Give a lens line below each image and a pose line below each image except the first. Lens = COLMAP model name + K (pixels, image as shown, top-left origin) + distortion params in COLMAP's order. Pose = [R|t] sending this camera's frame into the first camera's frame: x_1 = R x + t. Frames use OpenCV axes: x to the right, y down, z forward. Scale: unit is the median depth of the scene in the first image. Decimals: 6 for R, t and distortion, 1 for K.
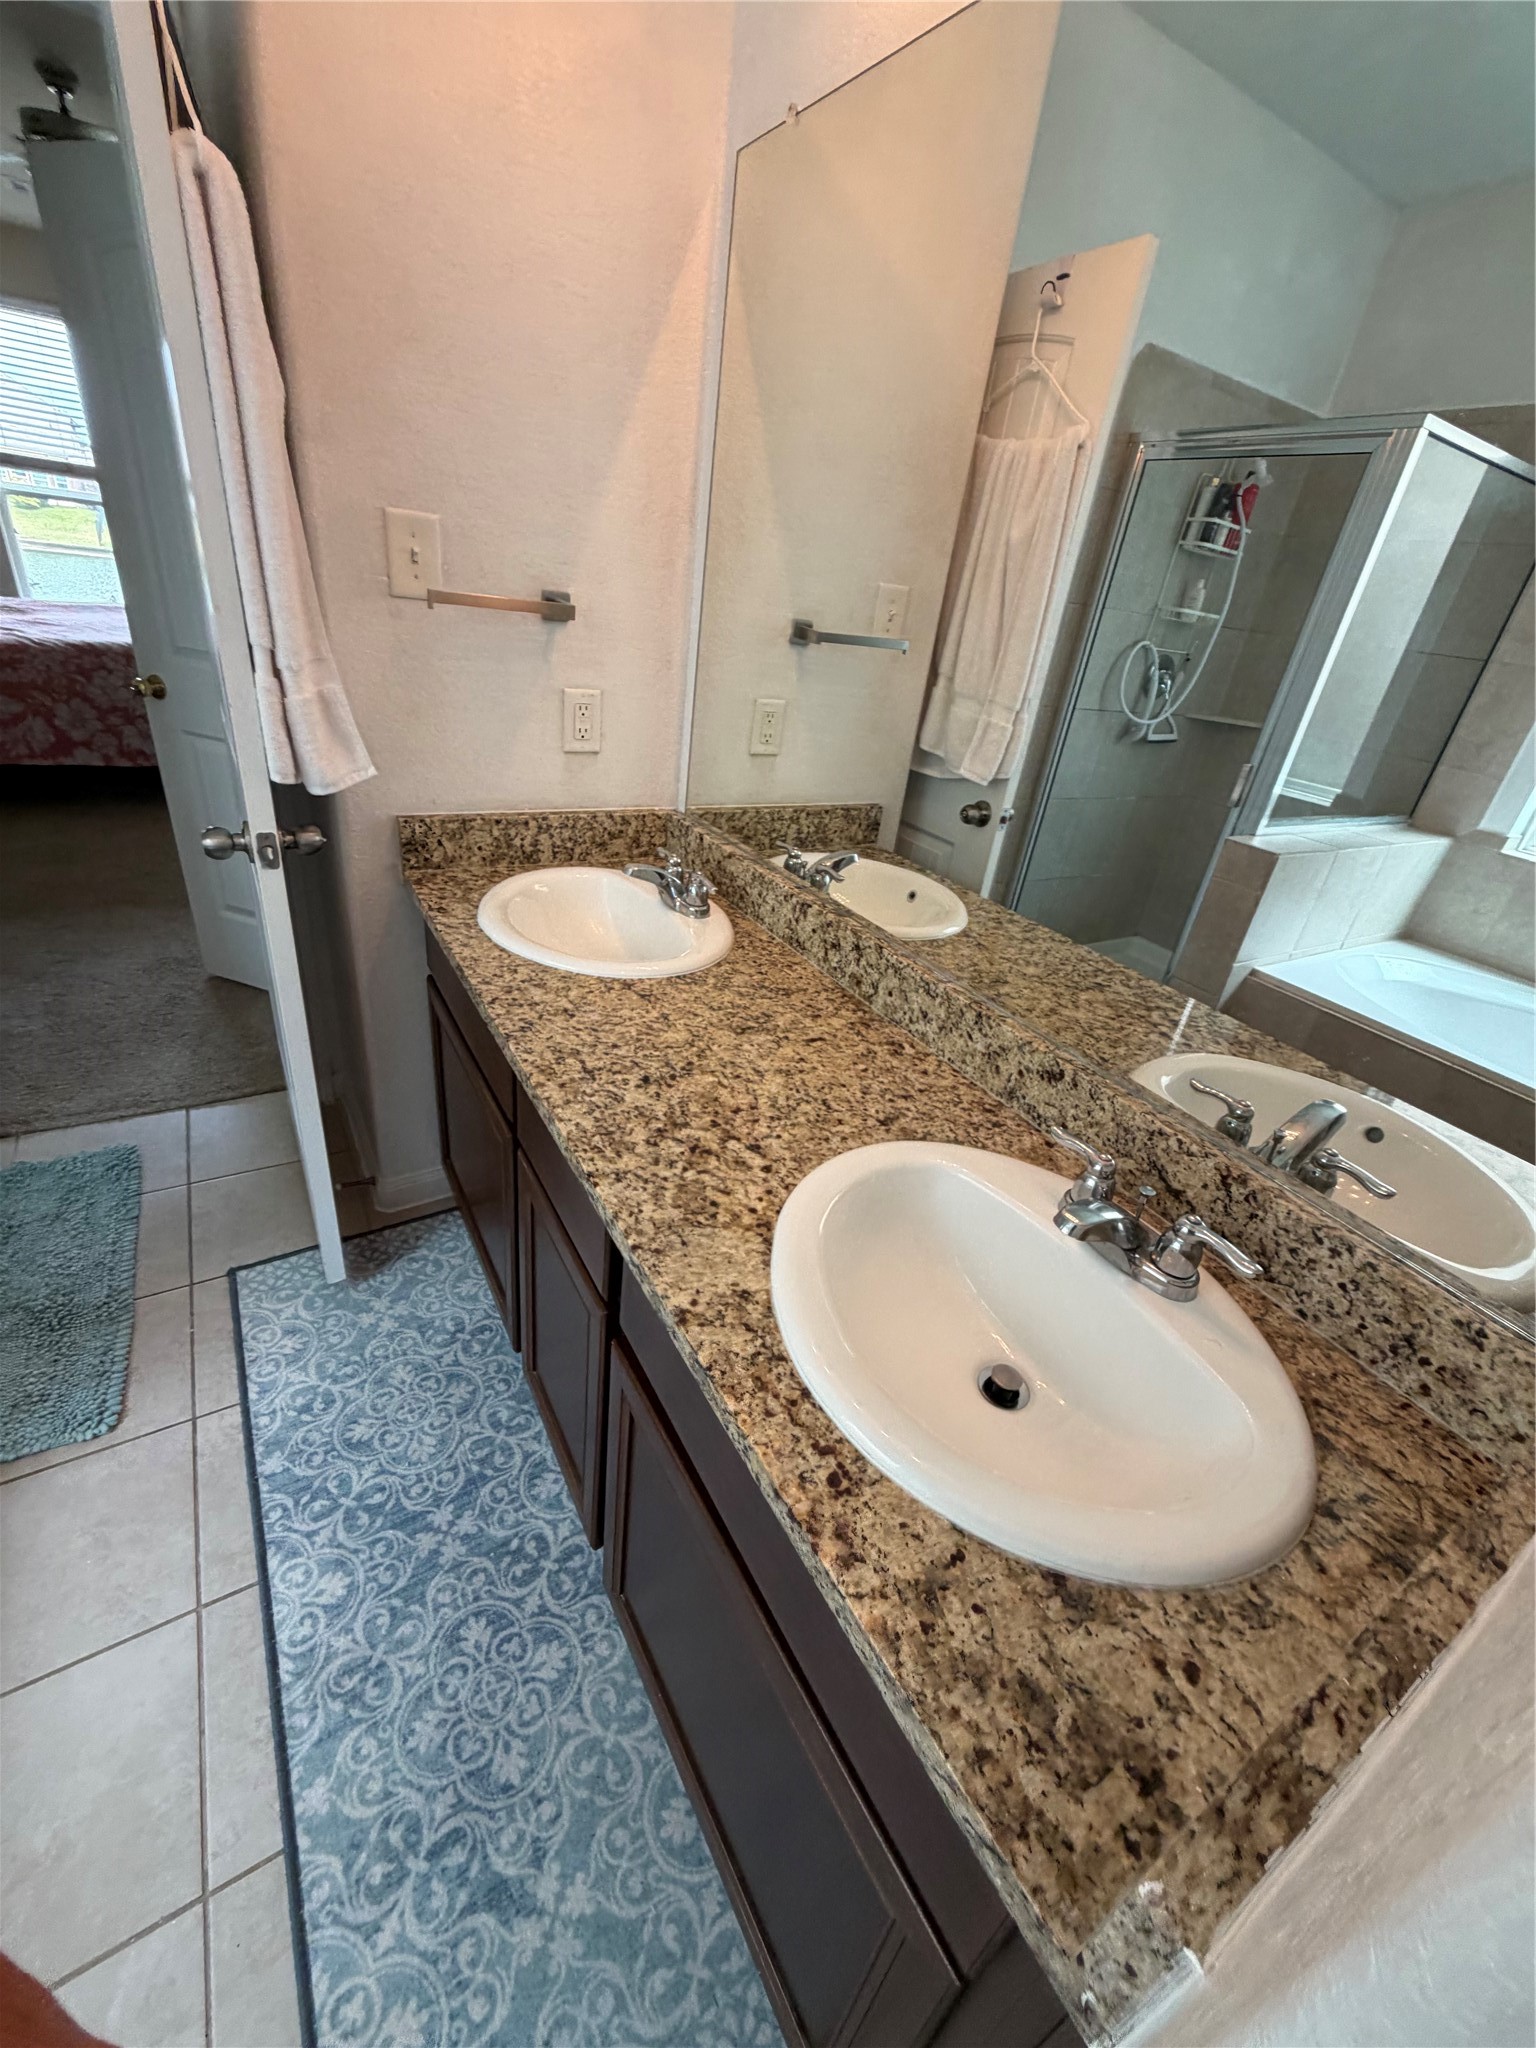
lens RADIAL K [[811.6, 0, 738.4], [0, 811.6, 1021.0], [0, 0, 1]] dist [-0.002005, 0.000032]
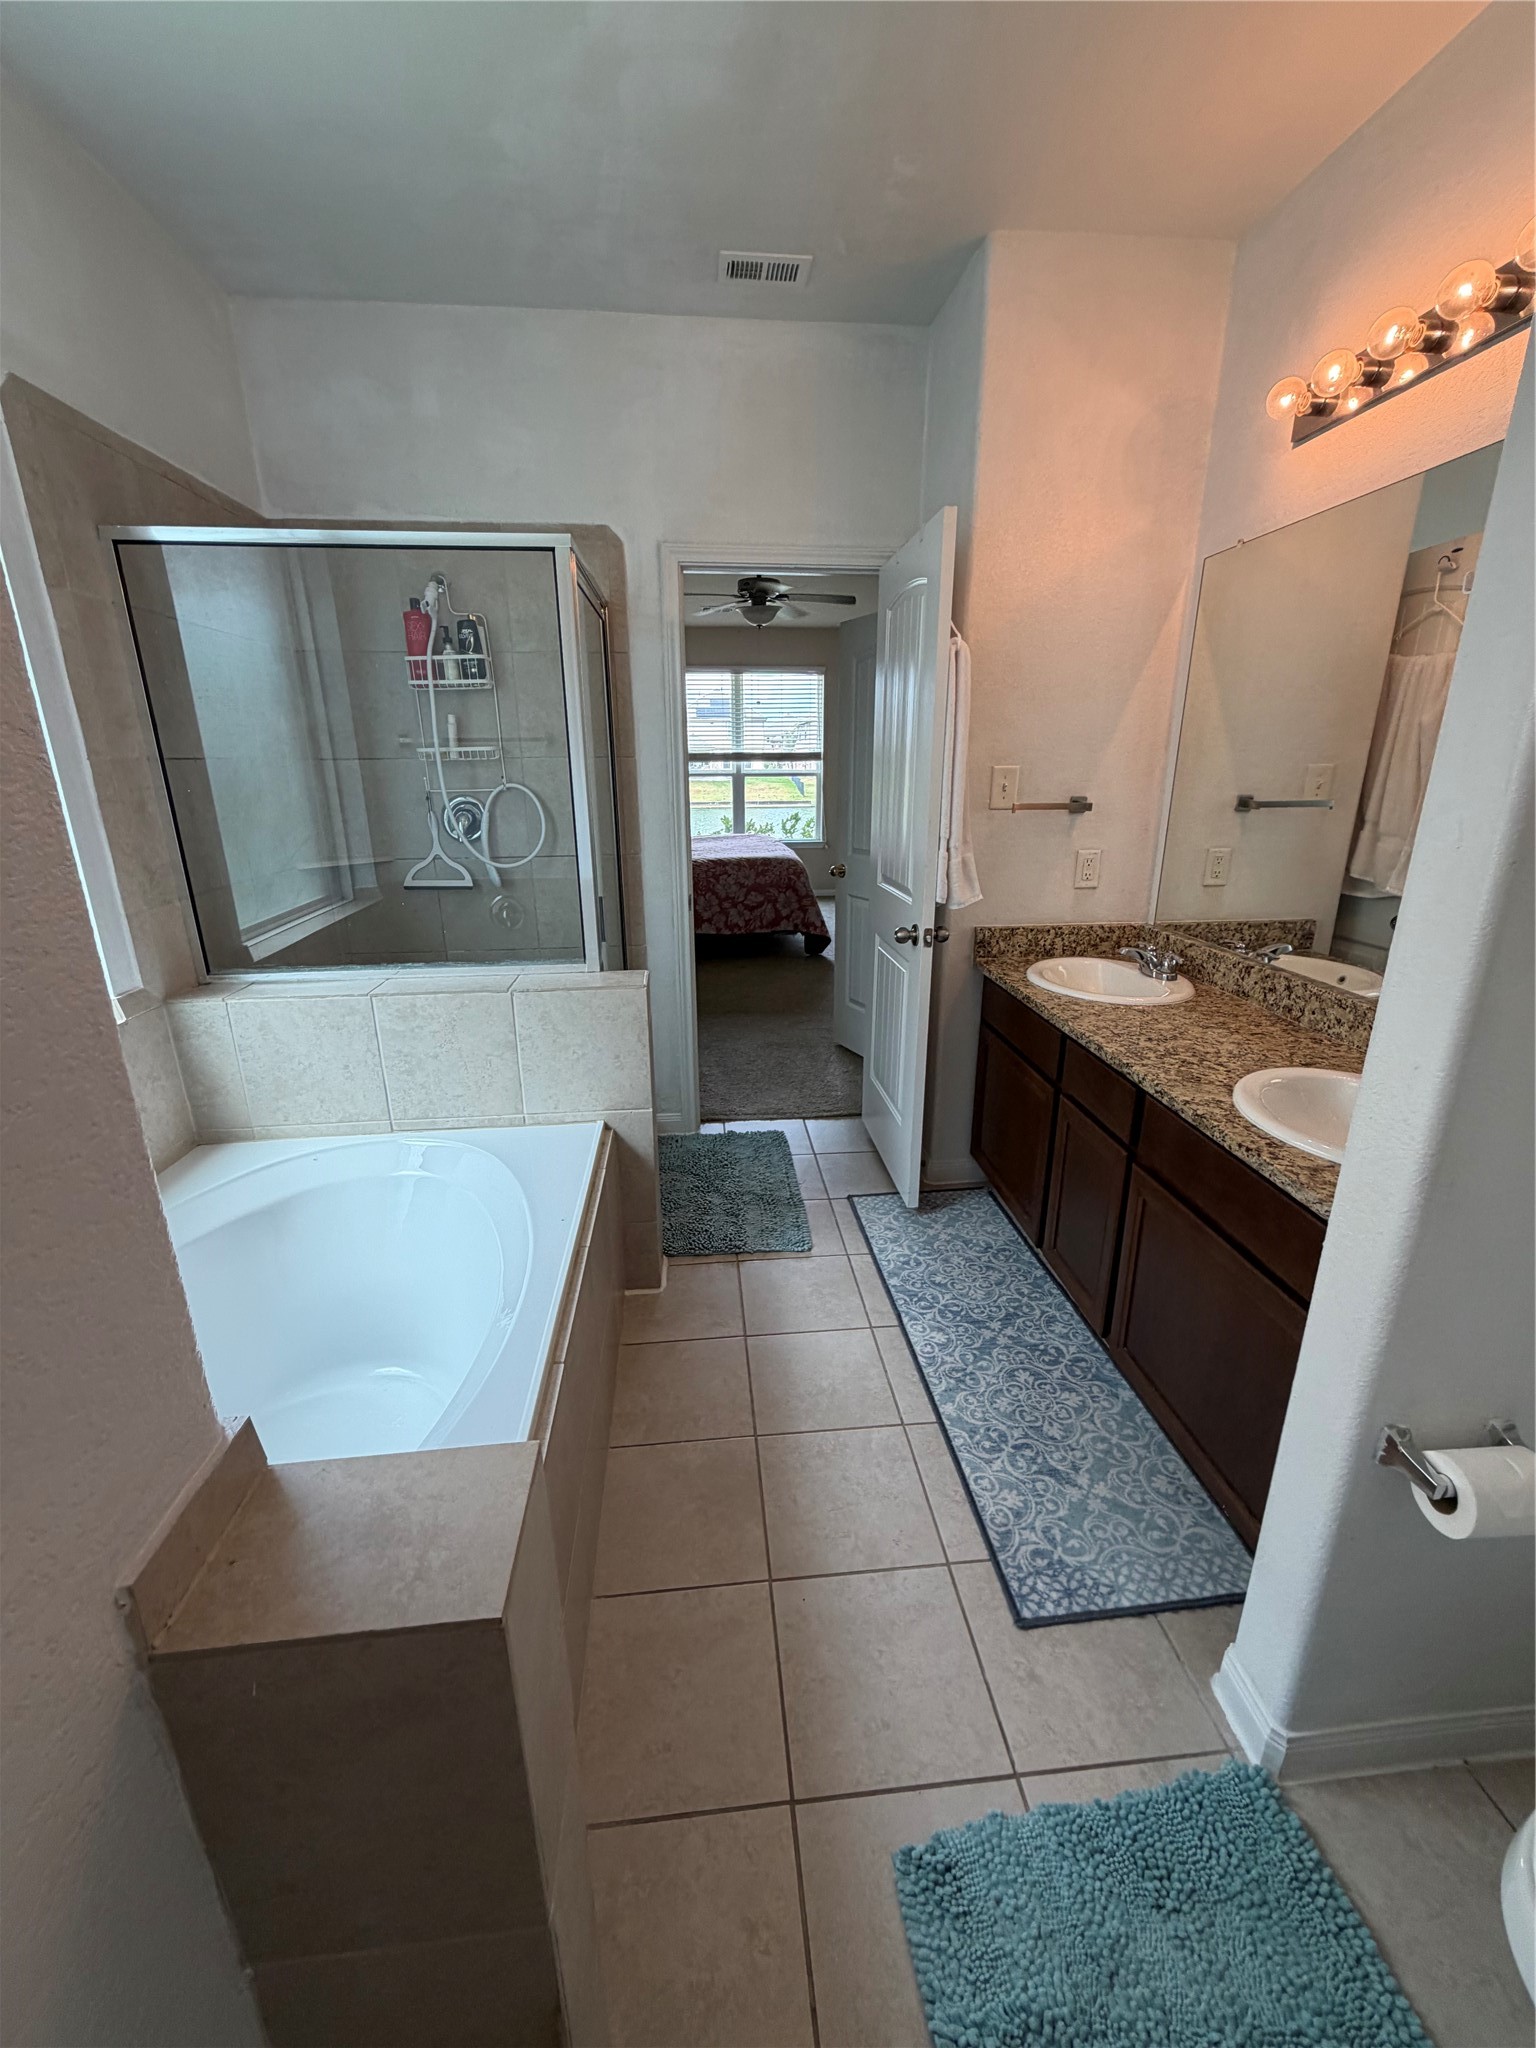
lens RADIAL K [[811.6, 0, 760.6], [0, 811.6, 1034.4], [0, 0, 1]] dist [-0.002005, 0.000032]
pose [[0.898588, 0.015295, -0.438528, -0.072401], [-0.101618, 0.979477, -0.174062, 0.336787], [0.426866, 0.200972, 0.881701, -0.712705]]
